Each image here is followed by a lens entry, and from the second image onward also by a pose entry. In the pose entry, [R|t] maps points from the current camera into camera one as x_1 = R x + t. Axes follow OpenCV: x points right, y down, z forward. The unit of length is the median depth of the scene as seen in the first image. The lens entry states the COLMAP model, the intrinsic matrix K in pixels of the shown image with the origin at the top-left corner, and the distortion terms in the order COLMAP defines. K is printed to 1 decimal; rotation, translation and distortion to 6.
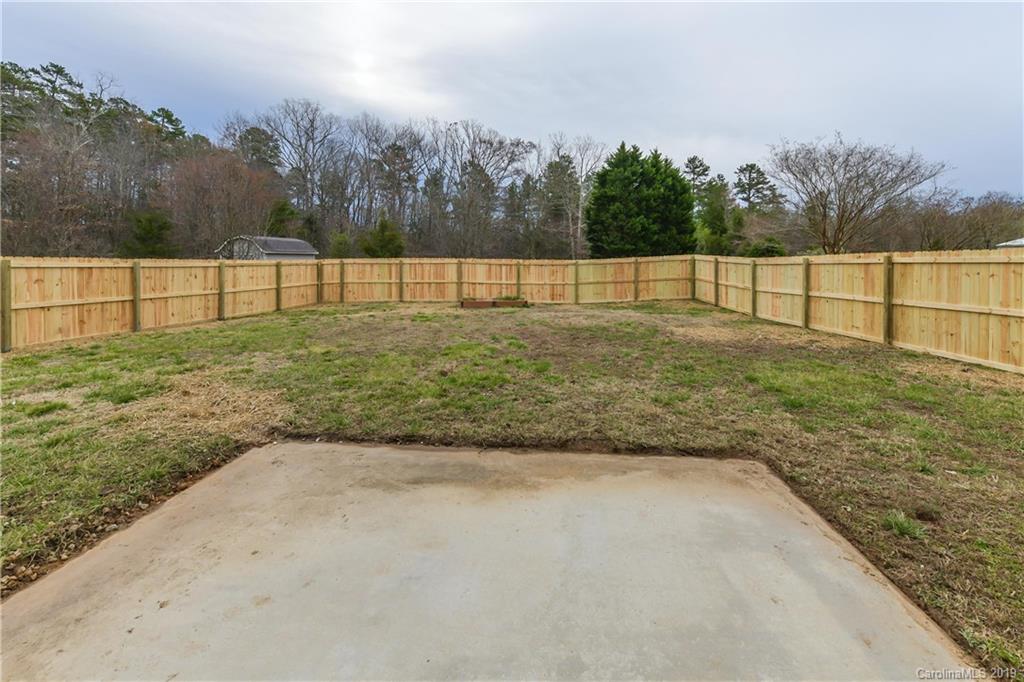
lens RADIAL K [[419.7, 0, 511.3], [0, 419.7, 260.6], [0, 0, 1]] dist [0.001790, -0.000291]
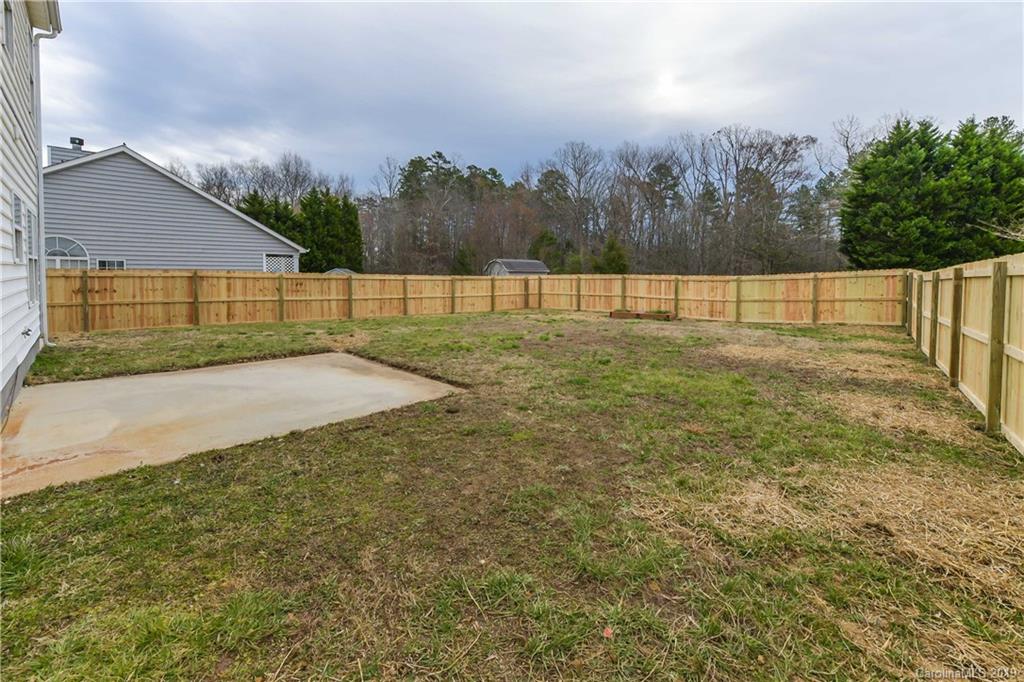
lens RADIAL K [[403.6, 0, 508.3], [0, 403.6, 287.2], [0, 0, 1]] dist [0.000313, 0.000060]
pose [[0.773090, 0.017125, -0.634065, 0.321194], [-0.001988, 0.999696, 0.024577, 0.002813], [0.634293, -0.017740, 0.772889, -0.027451]]
